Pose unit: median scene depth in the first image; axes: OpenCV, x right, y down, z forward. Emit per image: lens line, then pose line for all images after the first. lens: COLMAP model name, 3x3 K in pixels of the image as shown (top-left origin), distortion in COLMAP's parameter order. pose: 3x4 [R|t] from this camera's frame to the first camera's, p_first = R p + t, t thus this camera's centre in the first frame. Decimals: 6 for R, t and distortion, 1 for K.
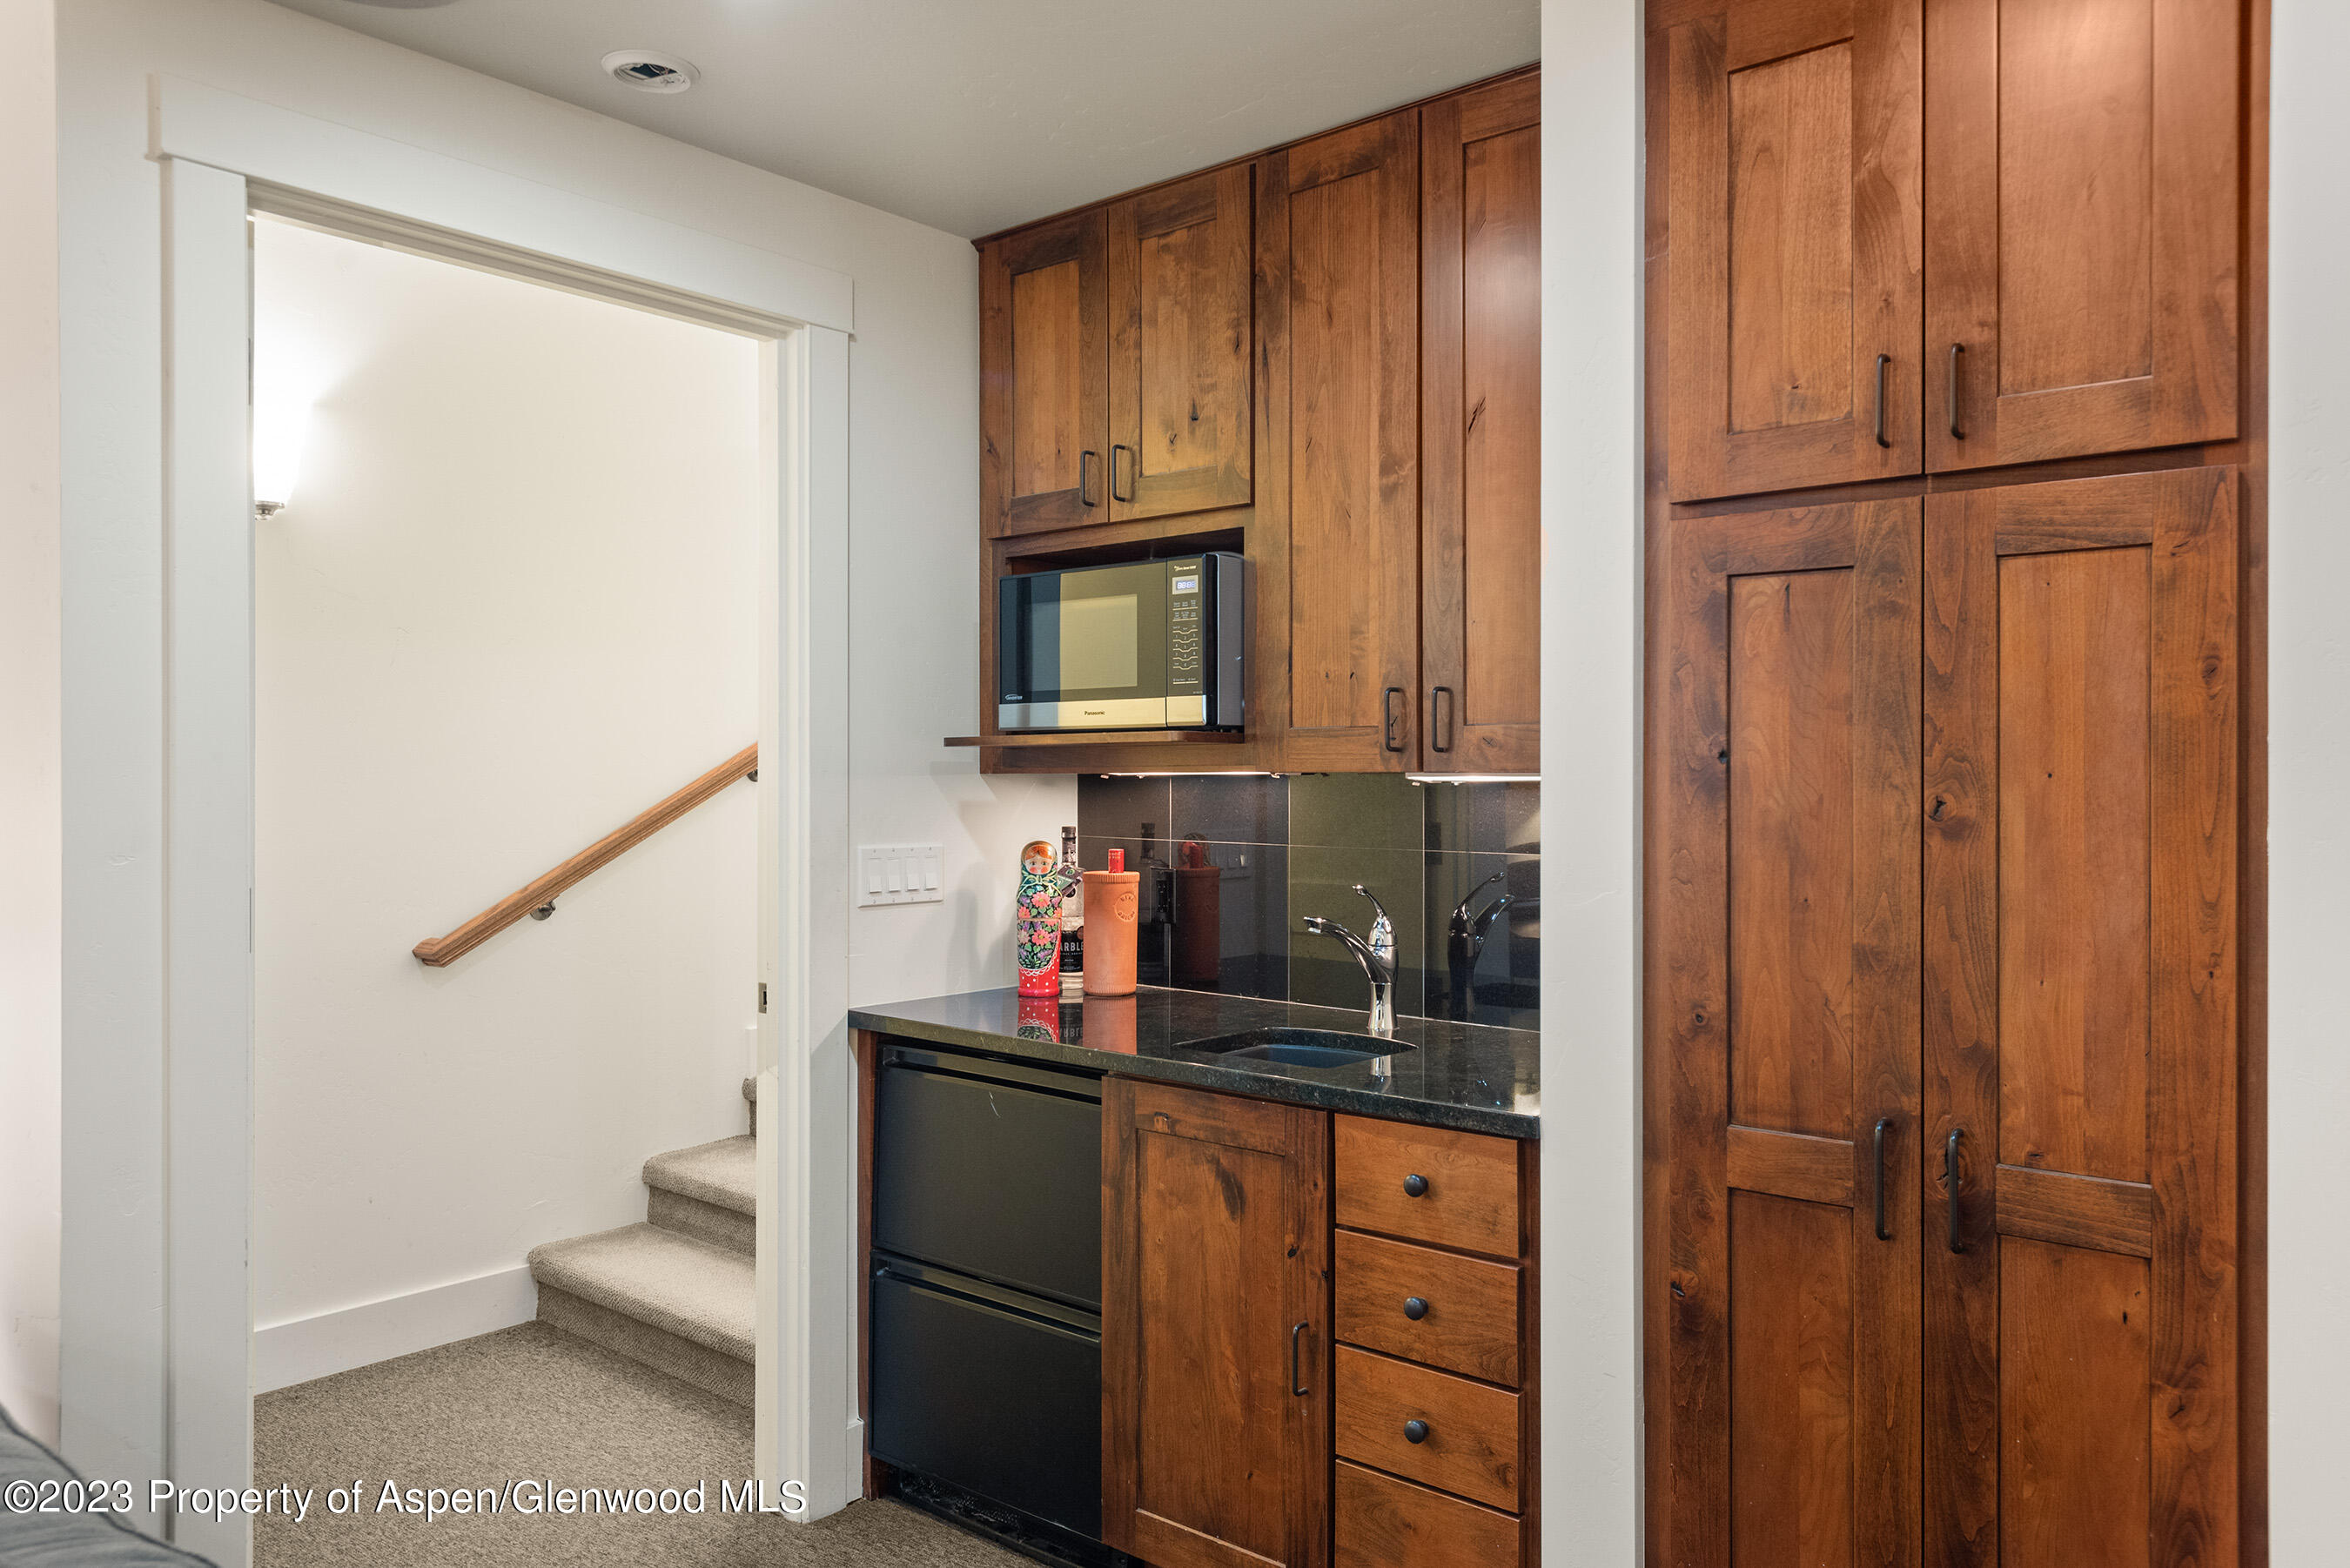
lens RADIAL K [[1671.3, 0, 1173.9], [0, 1671.3, 783.8], [0, 0, 1]] dist [-0.004807, -0.001808]
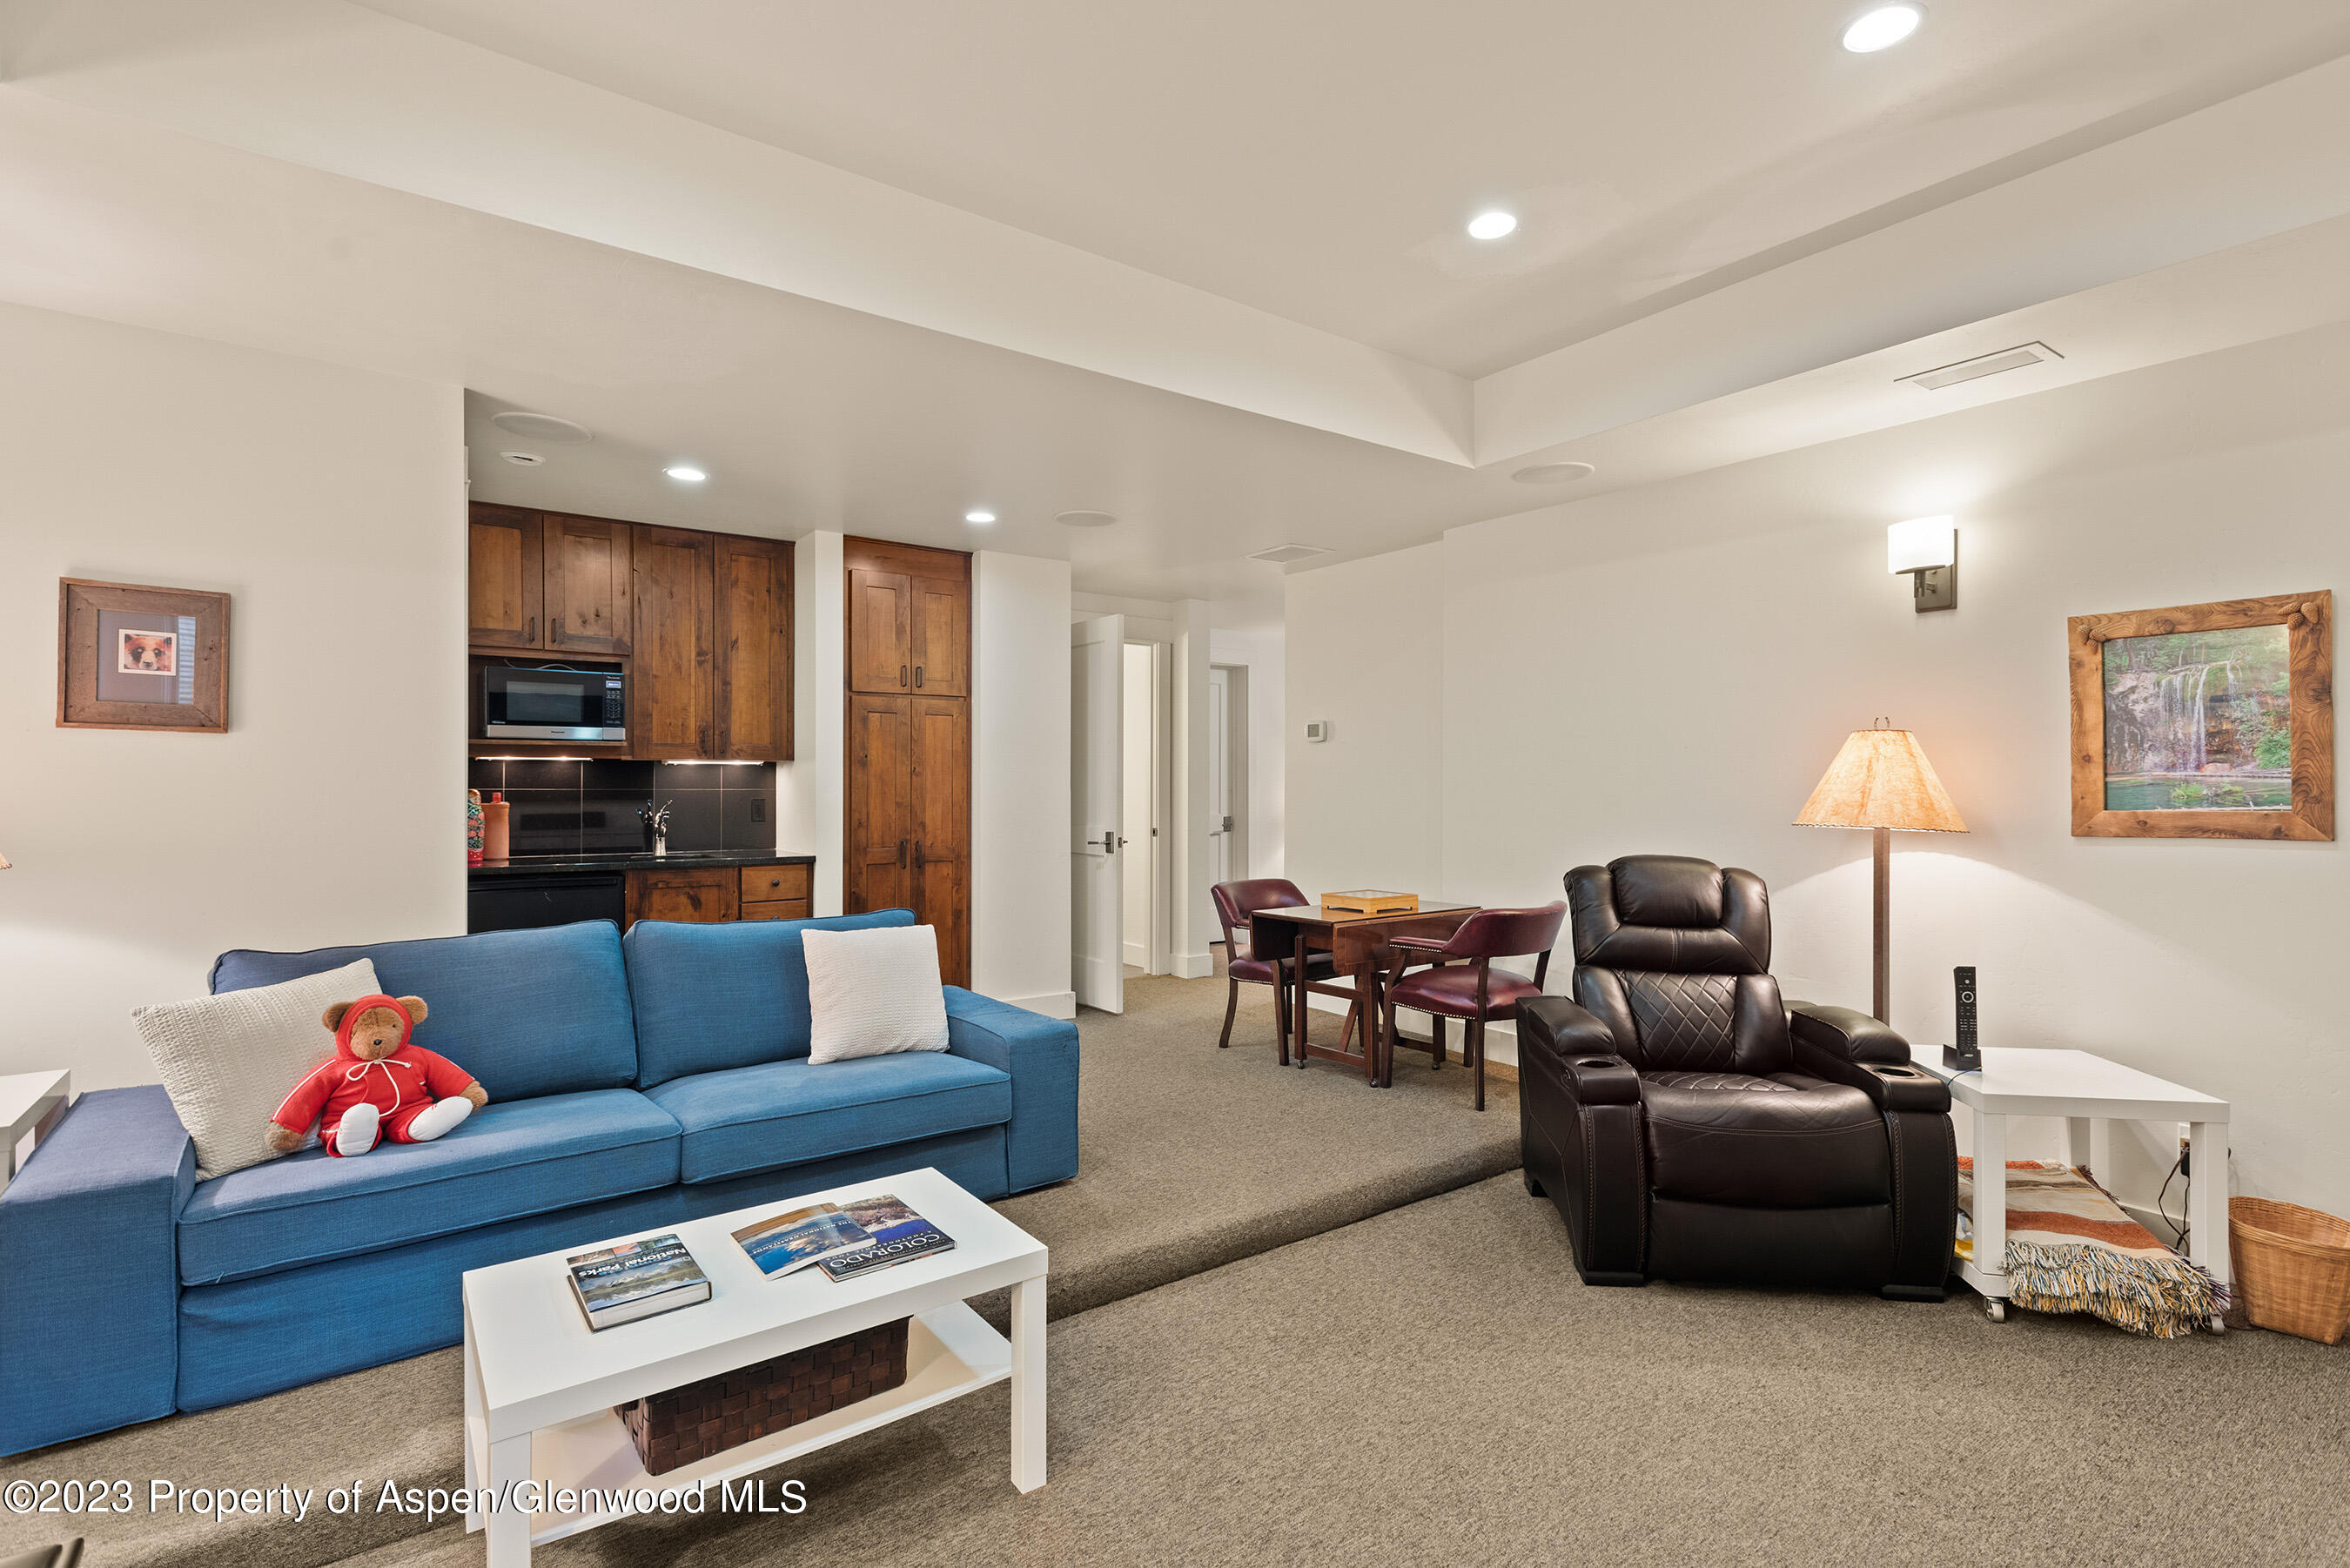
lens RADIAL K [[1107.0, 0, 1174.5], [0, 1107.0, 777.4], [0, 0, 1]] dist [0.000122, 0.000006]
pose [[0.214489, 0.002480, 0.976723, -2.161696], [0.001397, 0.999995, -0.002846, 0.042904], [-0.976726, 0.001974, 0.214484, -0.297028]]
